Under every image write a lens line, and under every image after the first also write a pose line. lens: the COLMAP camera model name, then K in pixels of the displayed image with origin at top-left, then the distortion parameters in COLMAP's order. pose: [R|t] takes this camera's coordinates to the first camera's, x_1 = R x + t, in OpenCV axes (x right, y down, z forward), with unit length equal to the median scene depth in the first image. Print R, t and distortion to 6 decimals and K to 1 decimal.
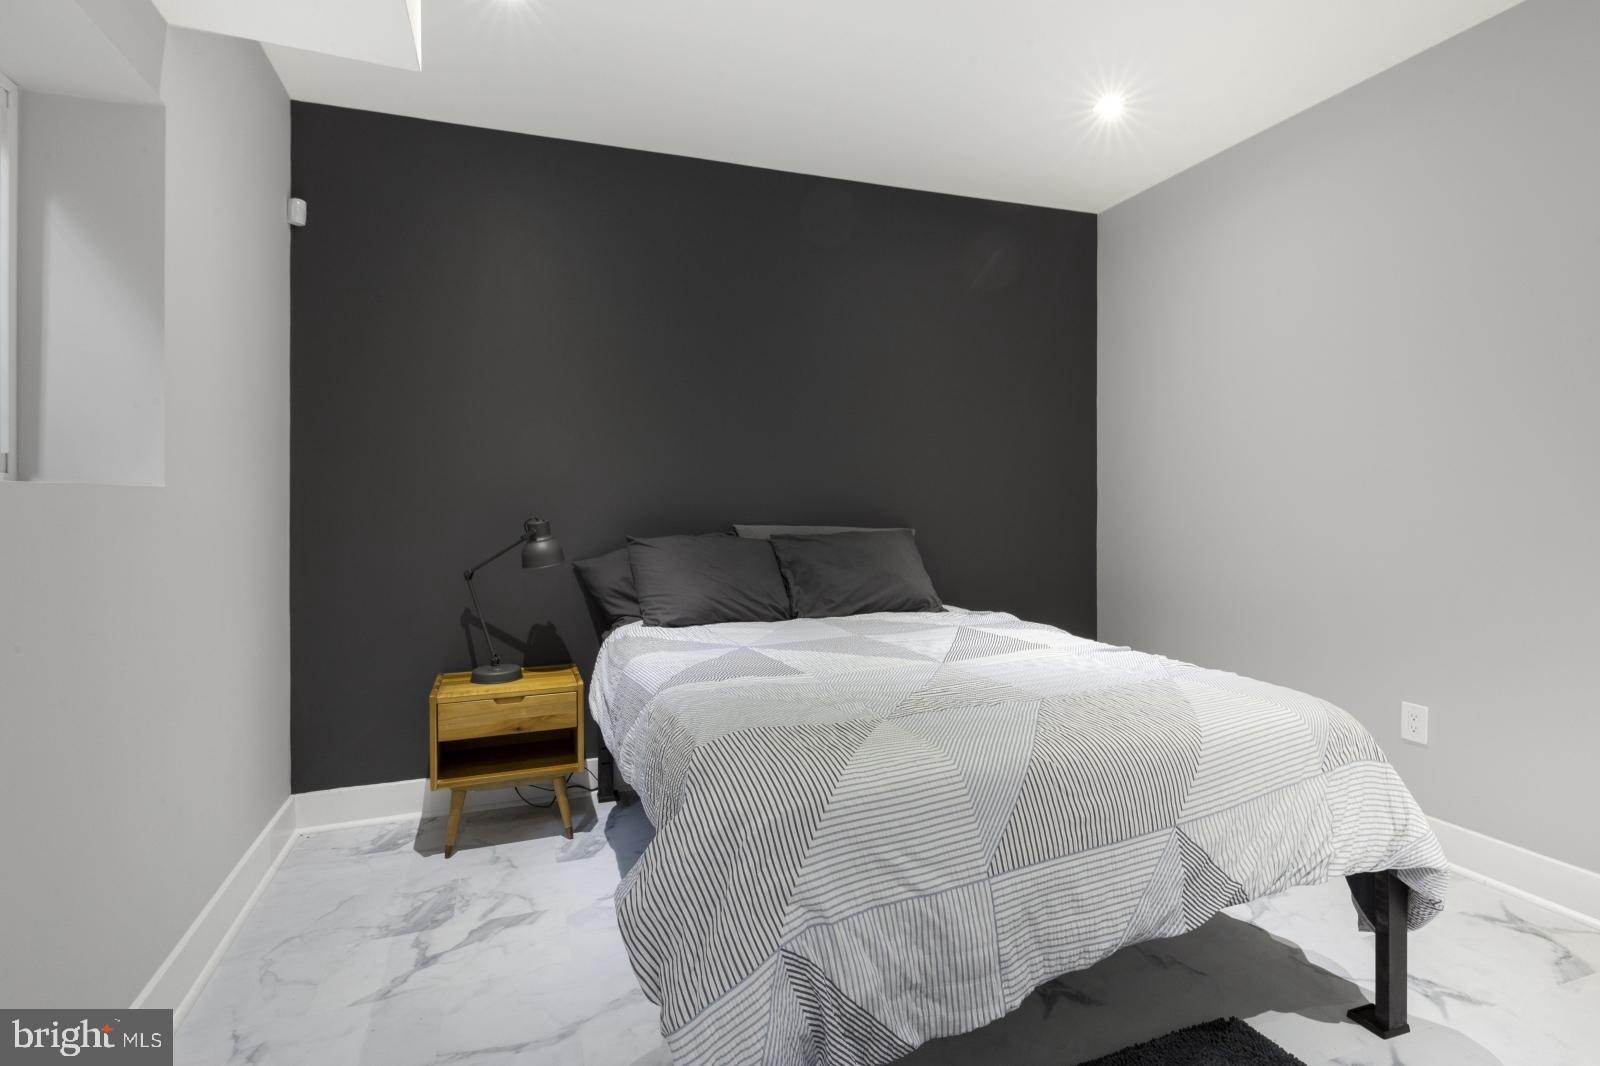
lens RADIAL K [[736.4, 0, 808.5], [0, 736.4, 527.8], [0, 0, 1]] dist [0.002809, -0.000419]
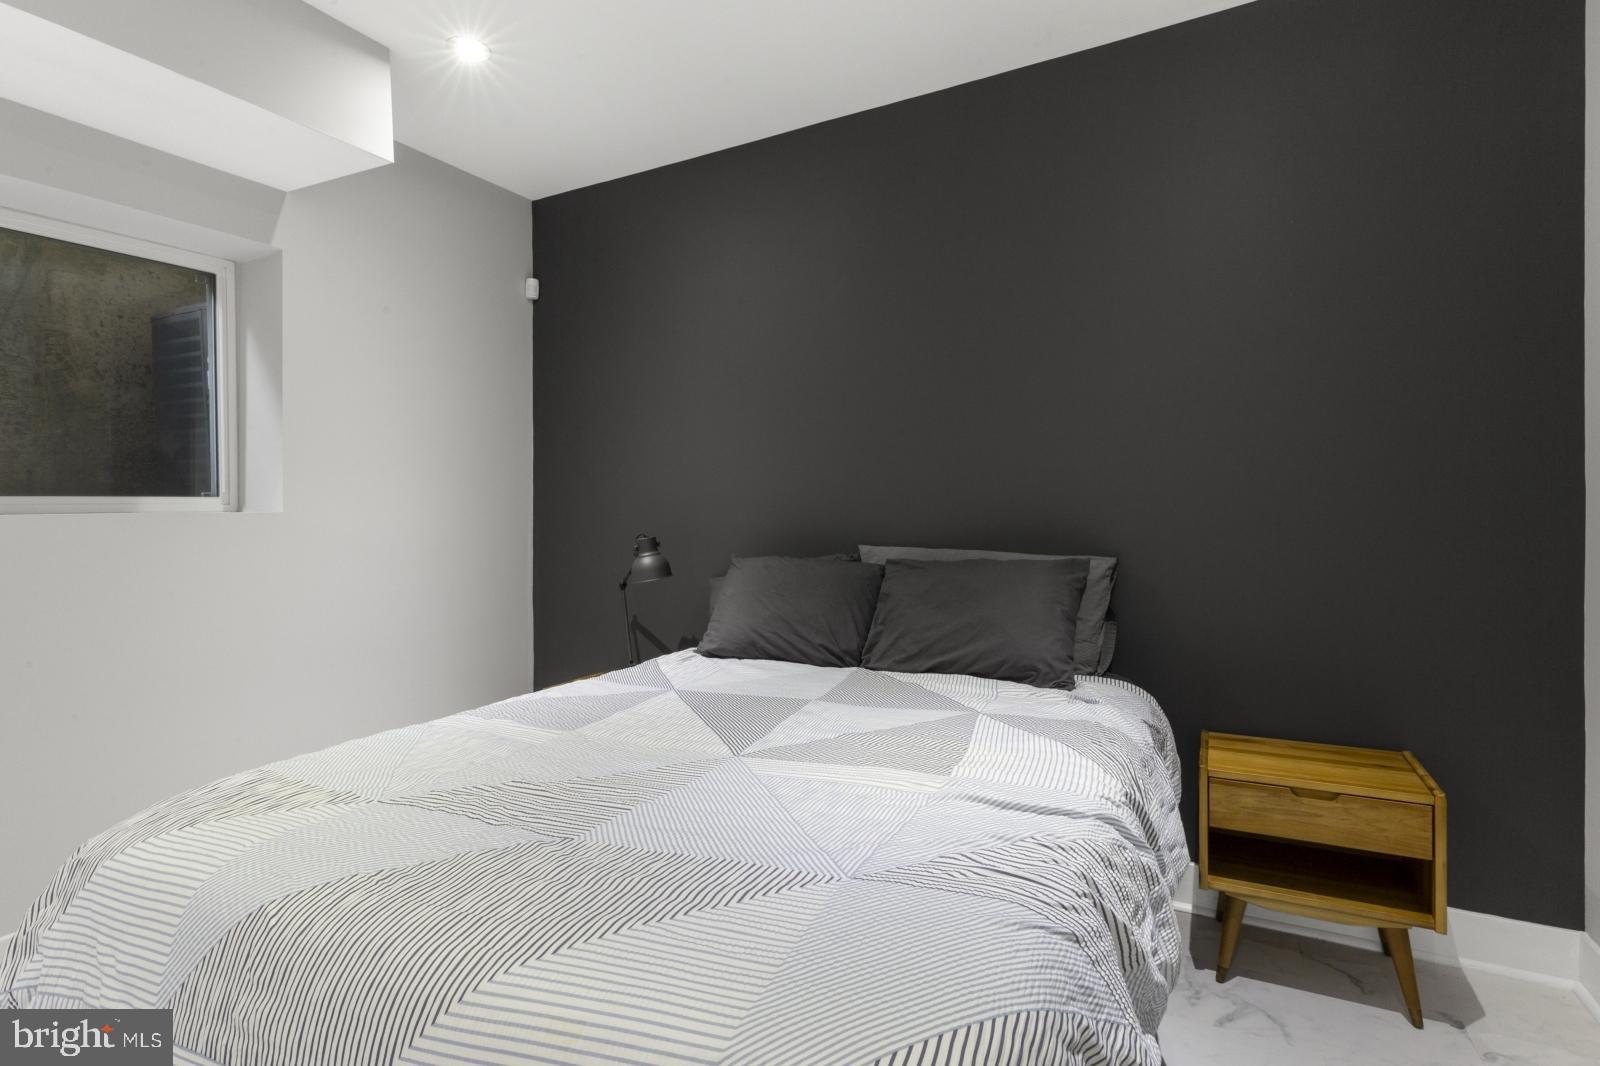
lens RADIAL K [[770.6, 0, 801.9], [0, 770.6, 502.0], [0, 0, 1]] dist [-0.003633, -0.000050]
pose [[0.725401, -0.008538, -0.688274, 0.527070], [-0.021896, 0.999131, -0.035470, -0.023977], [0.687979, 0.040800, 0.724583, 0.359613]]
